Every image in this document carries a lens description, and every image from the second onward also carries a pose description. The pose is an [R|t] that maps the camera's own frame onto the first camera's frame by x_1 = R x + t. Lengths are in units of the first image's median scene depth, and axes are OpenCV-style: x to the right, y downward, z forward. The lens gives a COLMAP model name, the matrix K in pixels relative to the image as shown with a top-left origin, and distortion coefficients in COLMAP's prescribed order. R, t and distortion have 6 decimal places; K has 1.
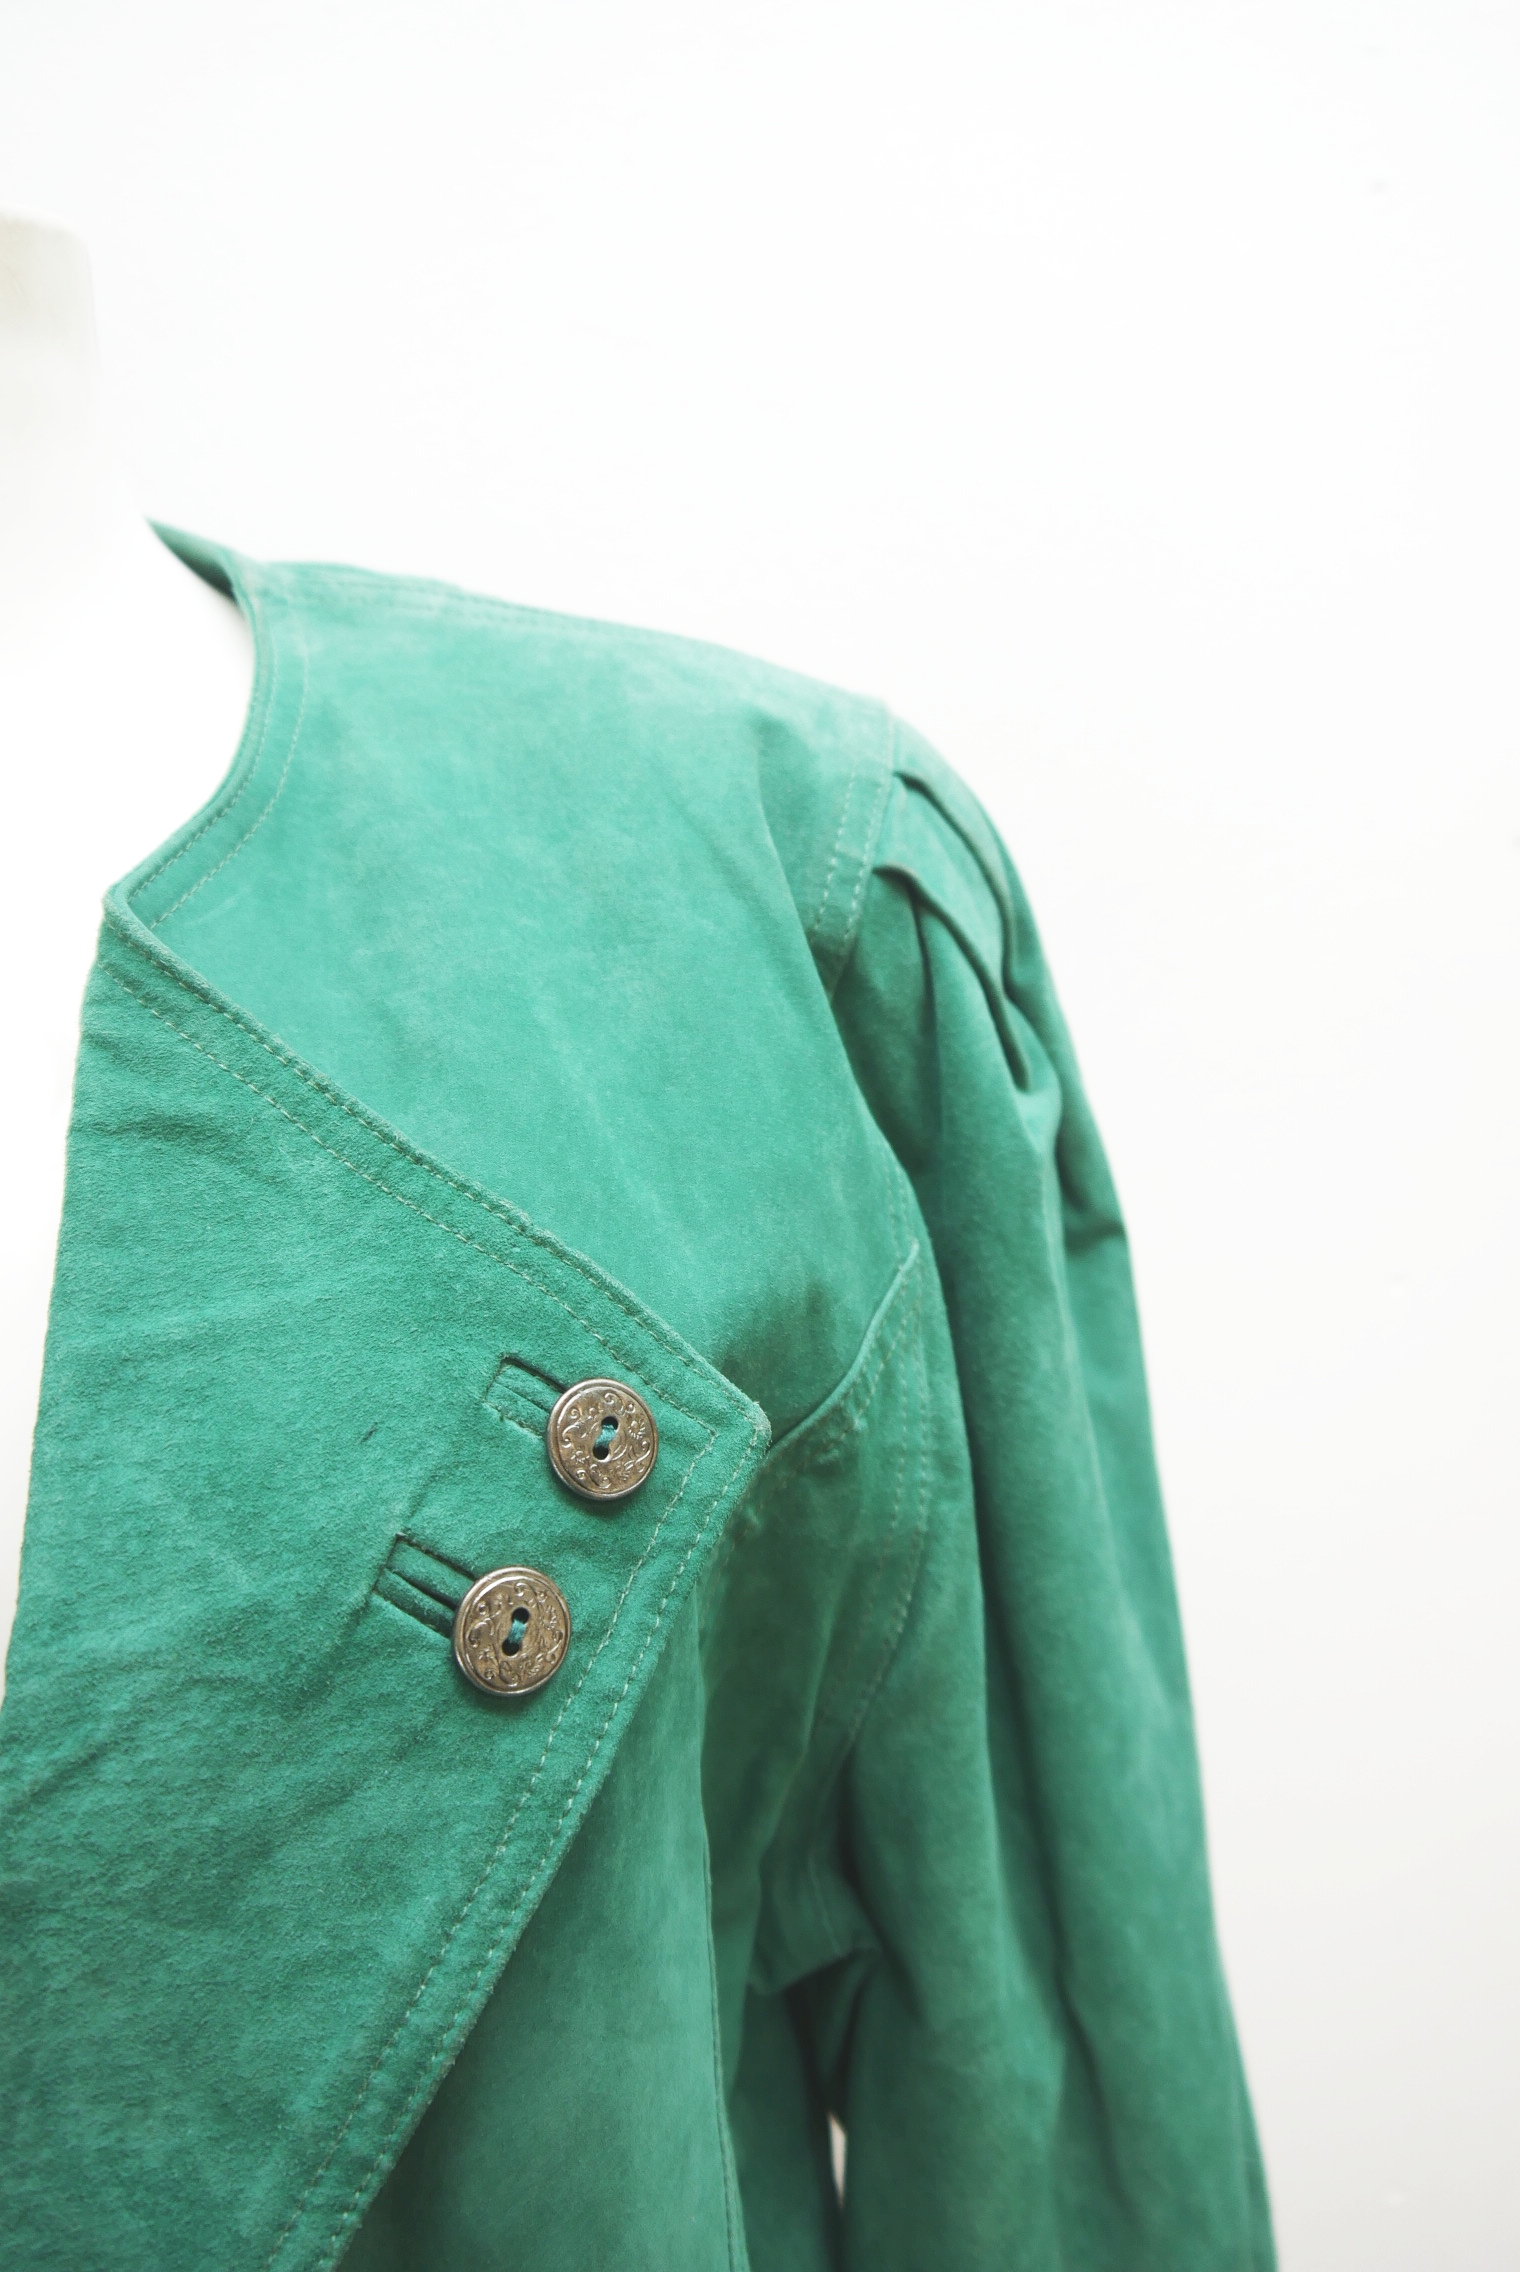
lens RADIAL K [[1875.3, 0, 760.0], [0, 1875.3, 1136.0], [0, 0, 1]] dist [-0.040679, 0.004127]
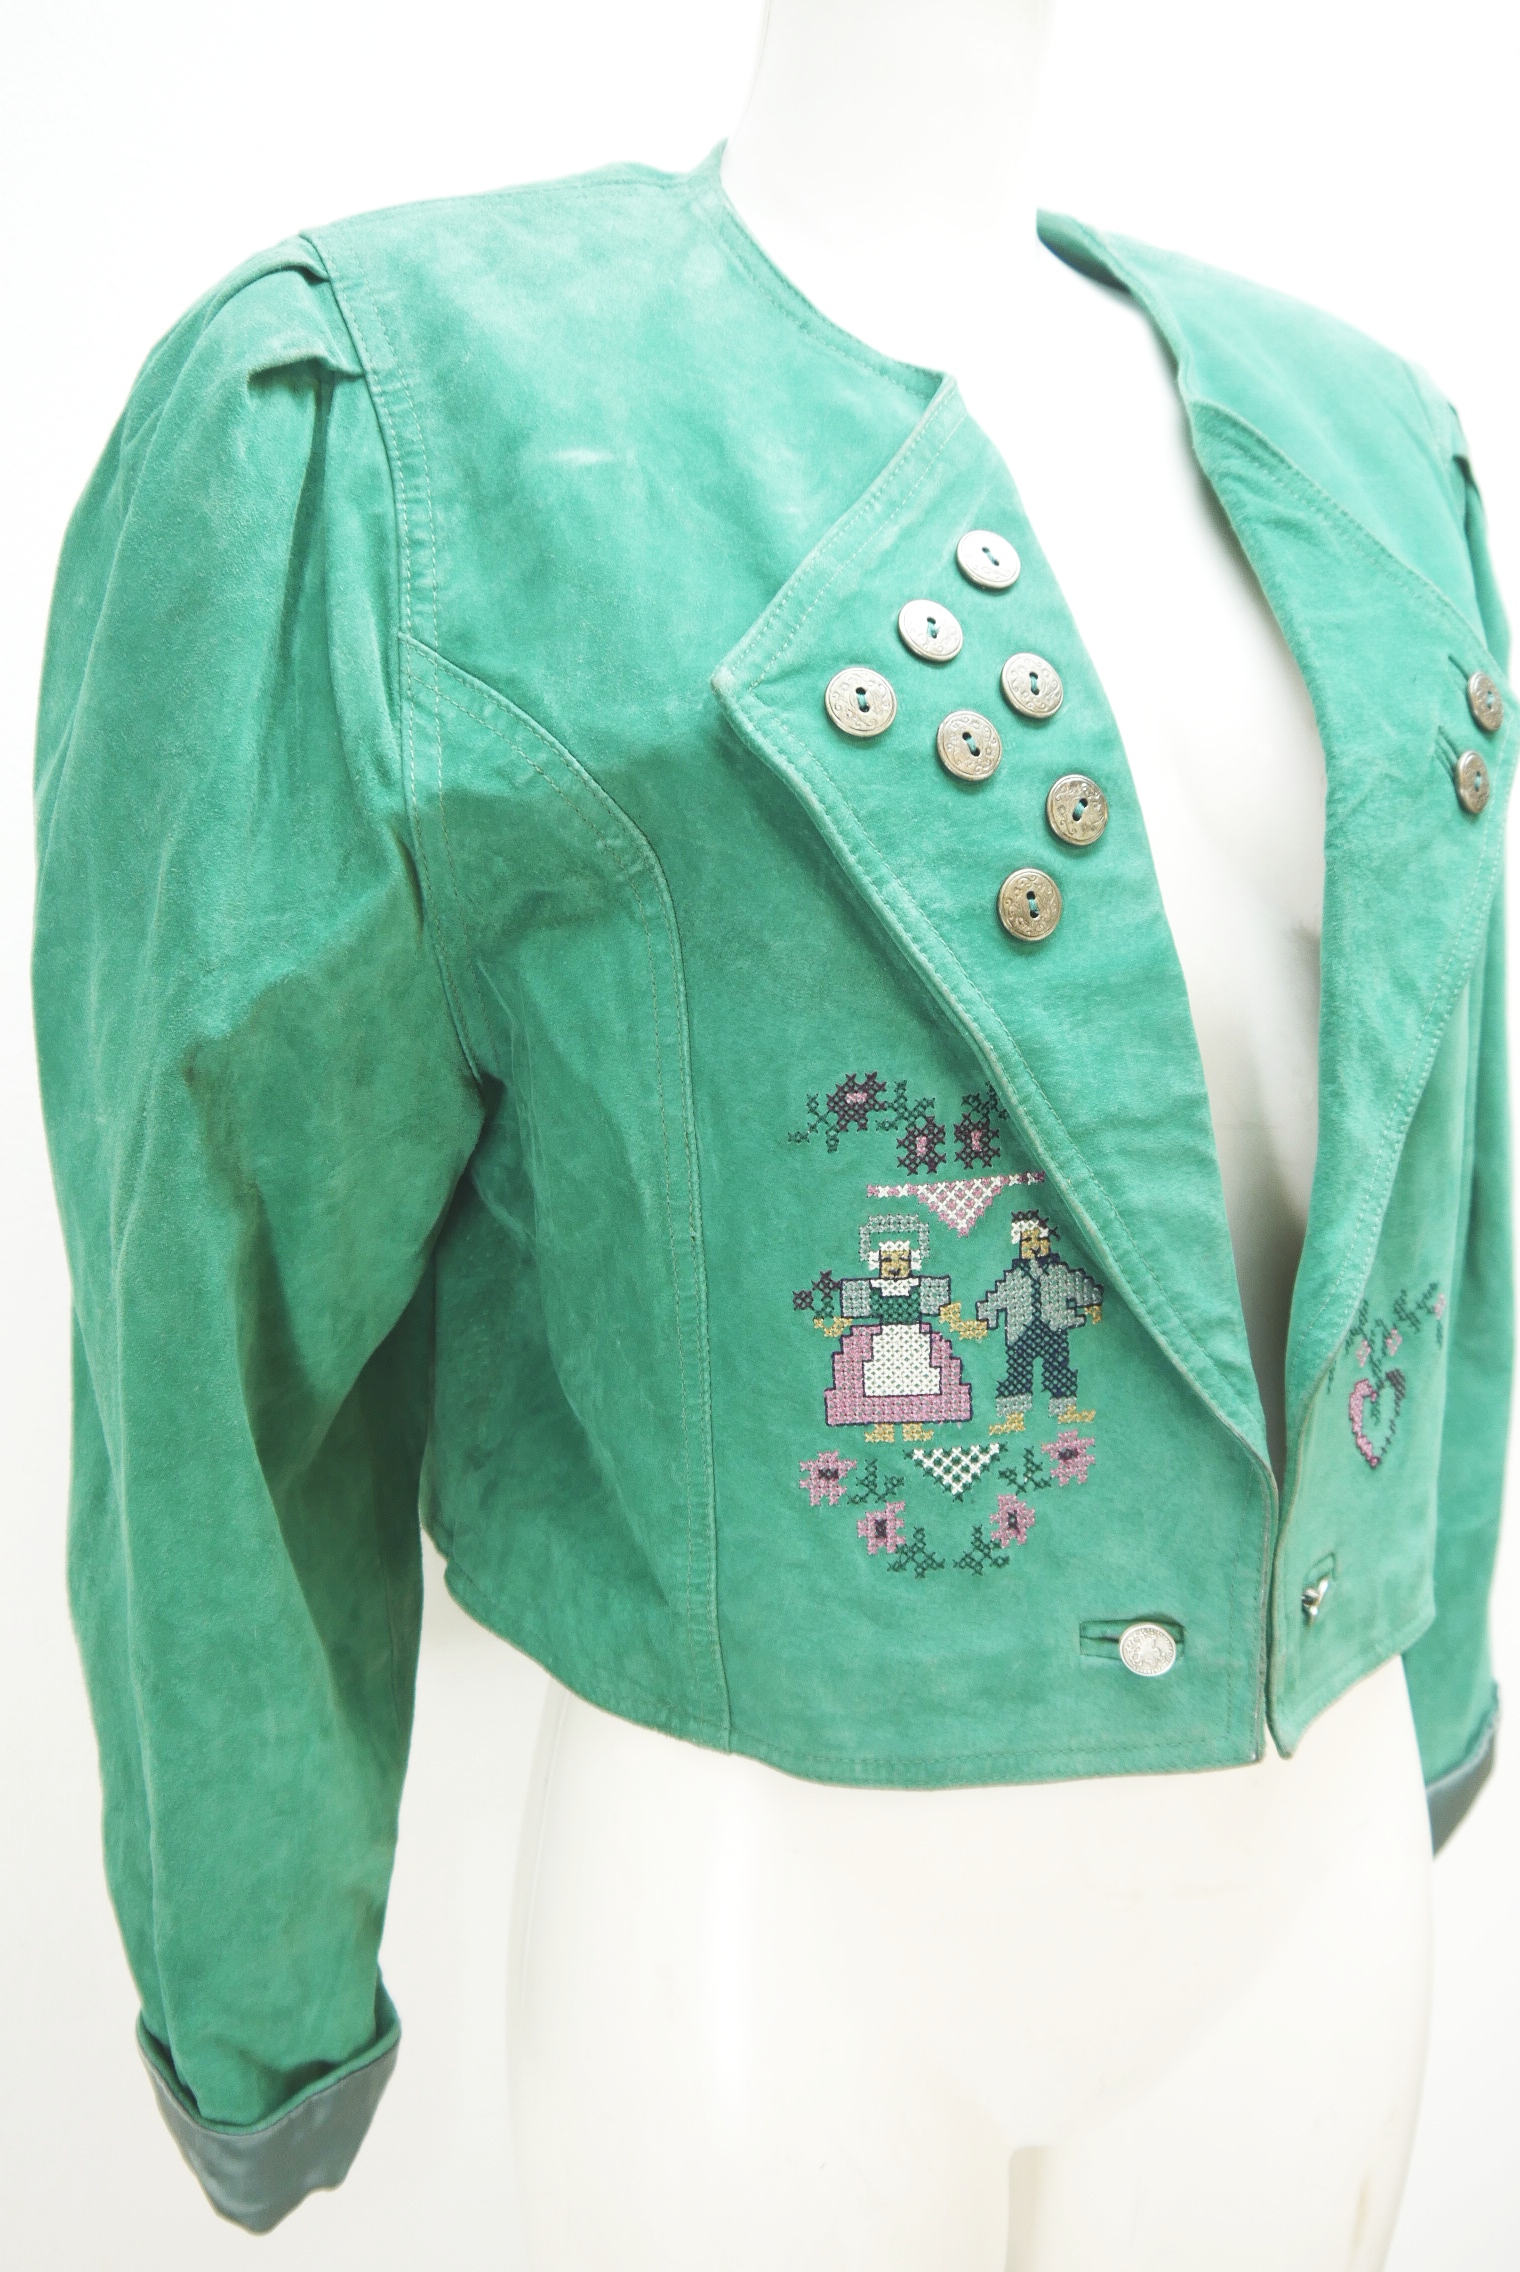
lens RADIAL K [[1875.3, 0, 760.0], [0, 1875.3, 1136.0], [0, 0, 1]] dist [-0.040679, 0.004127]
pose [[0.975696, 0.008319, 0.218970, -1.042007], [-0.030846, 0.994543, 0.099661, 0.368841], [-0.216946, -0.103993, 0.970629, -0.650884]]
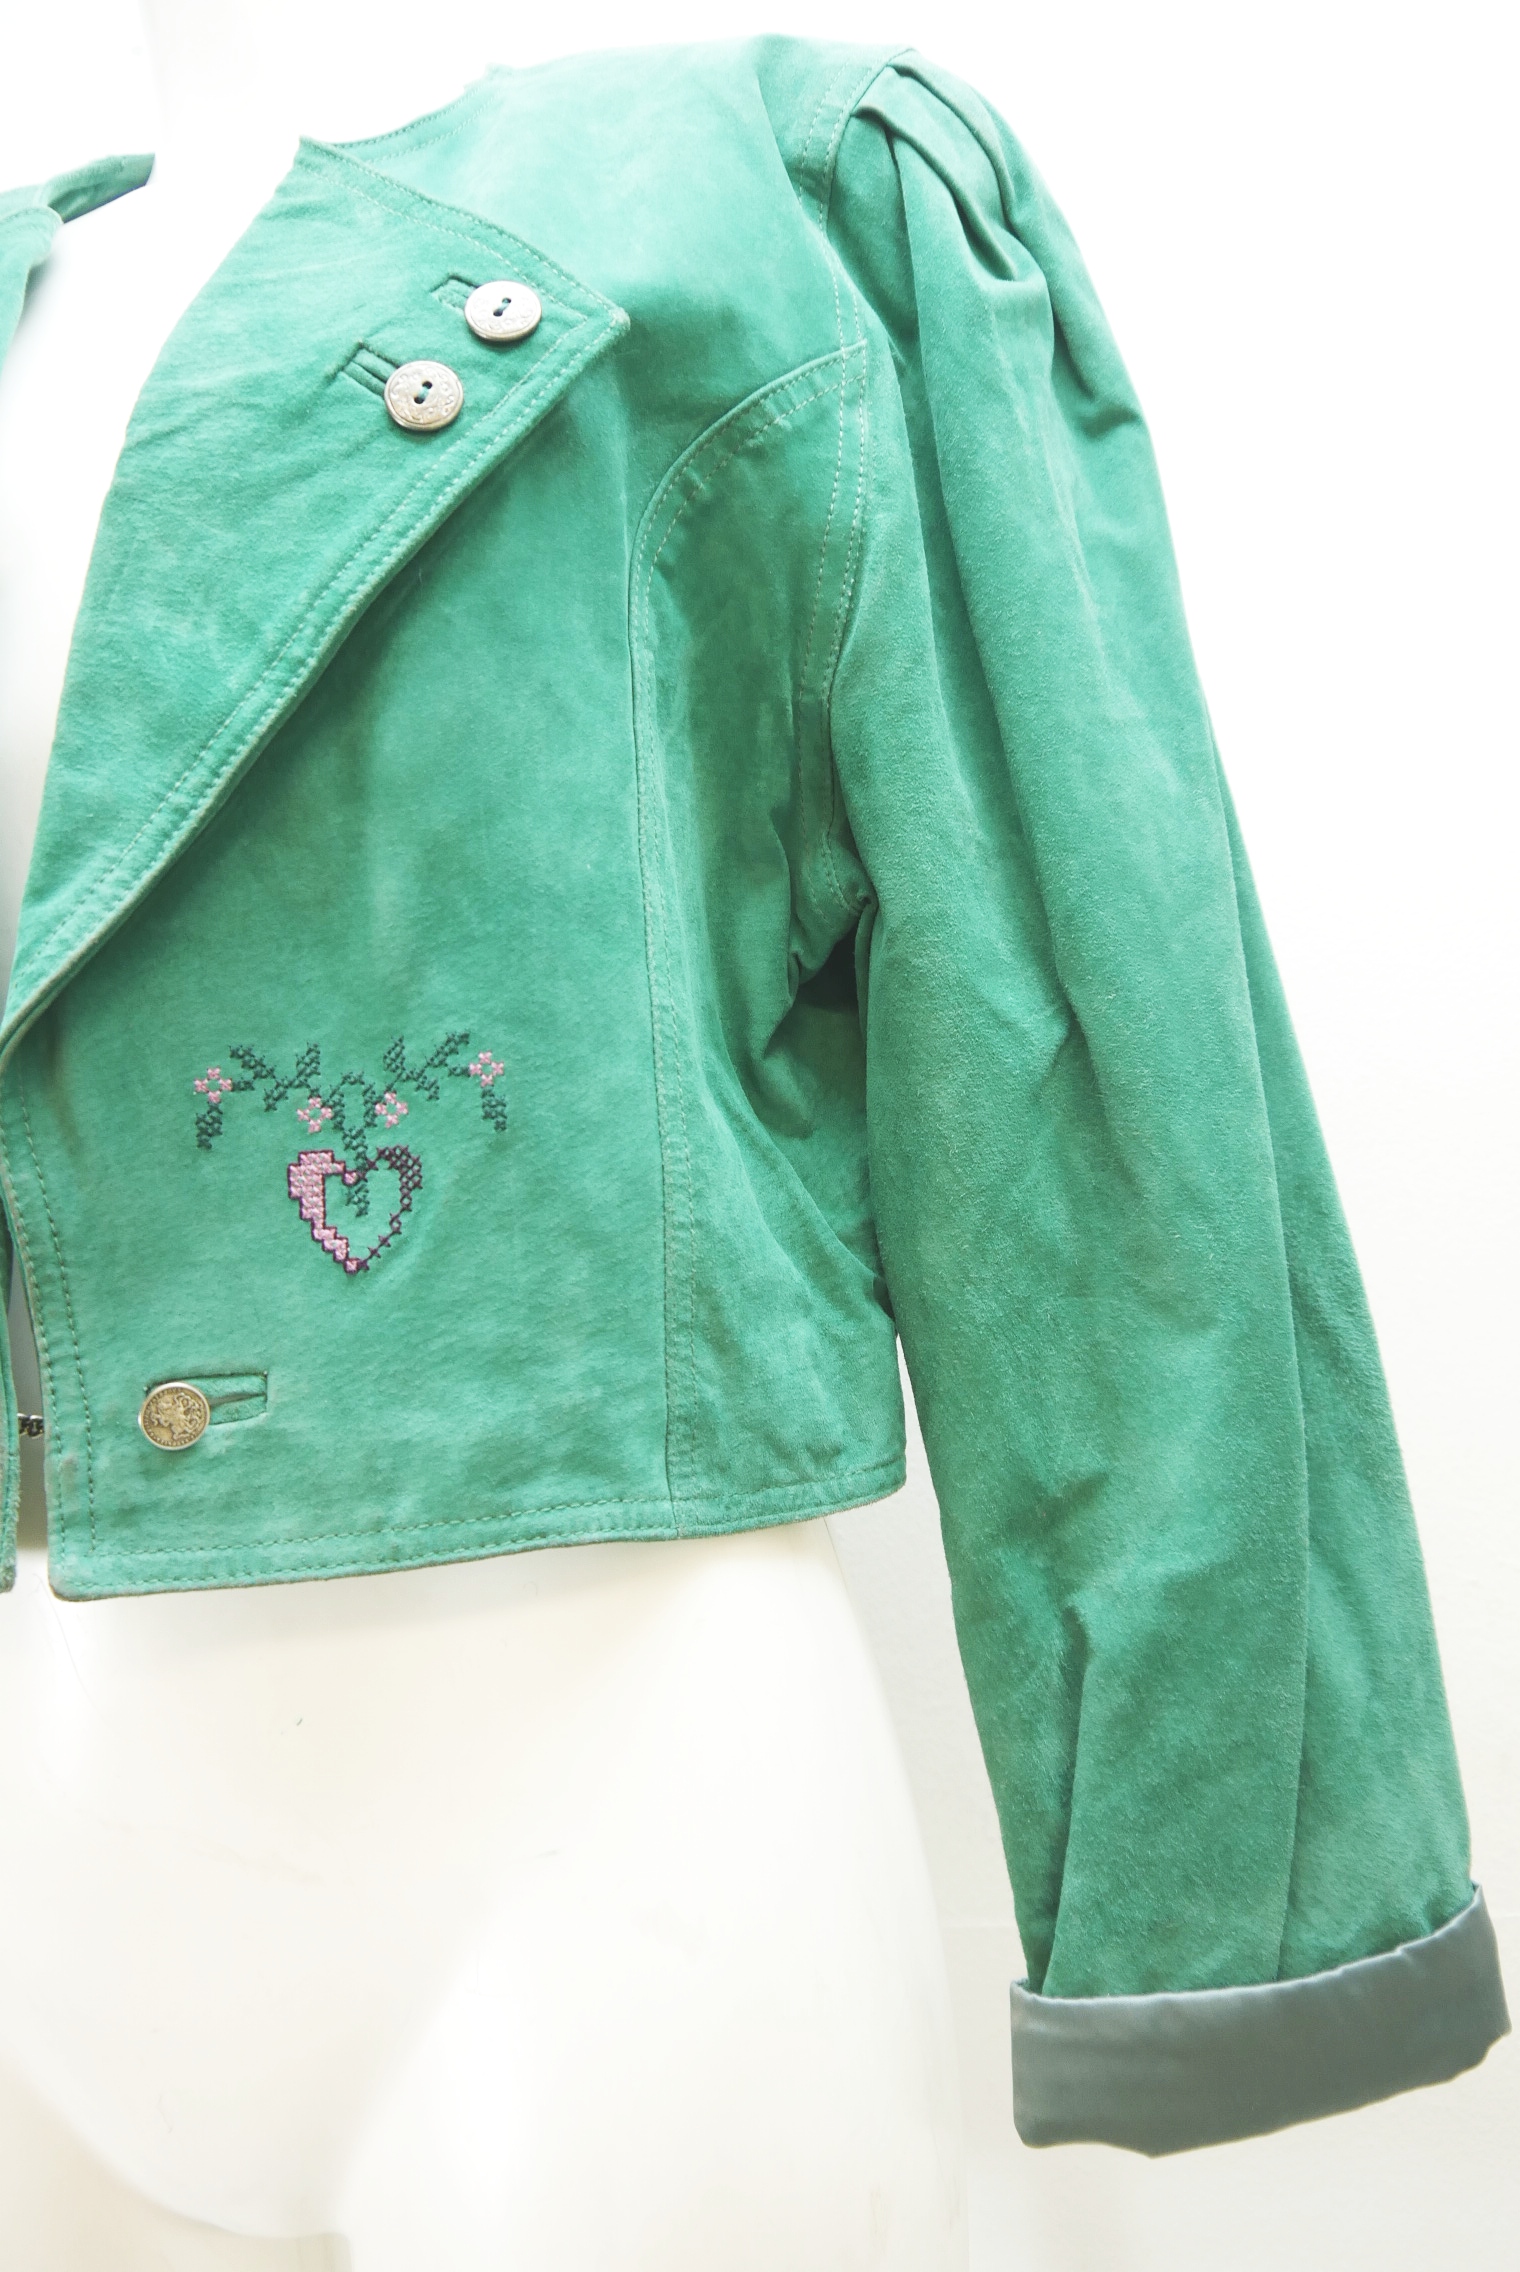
lens RADIAL K [[1875.3, 0, 760.0], [0, 1875.3, 1136.0], [0, 0, 1]] dist [-0.040679, 0.004127]
pose [[0.894236, -0.044986, -0.445329, 0.646486], [-0.002389, 0.994443, -0.105253, 0.845974], [0.447589, 0.095185, 0.889159, -0.193994]]
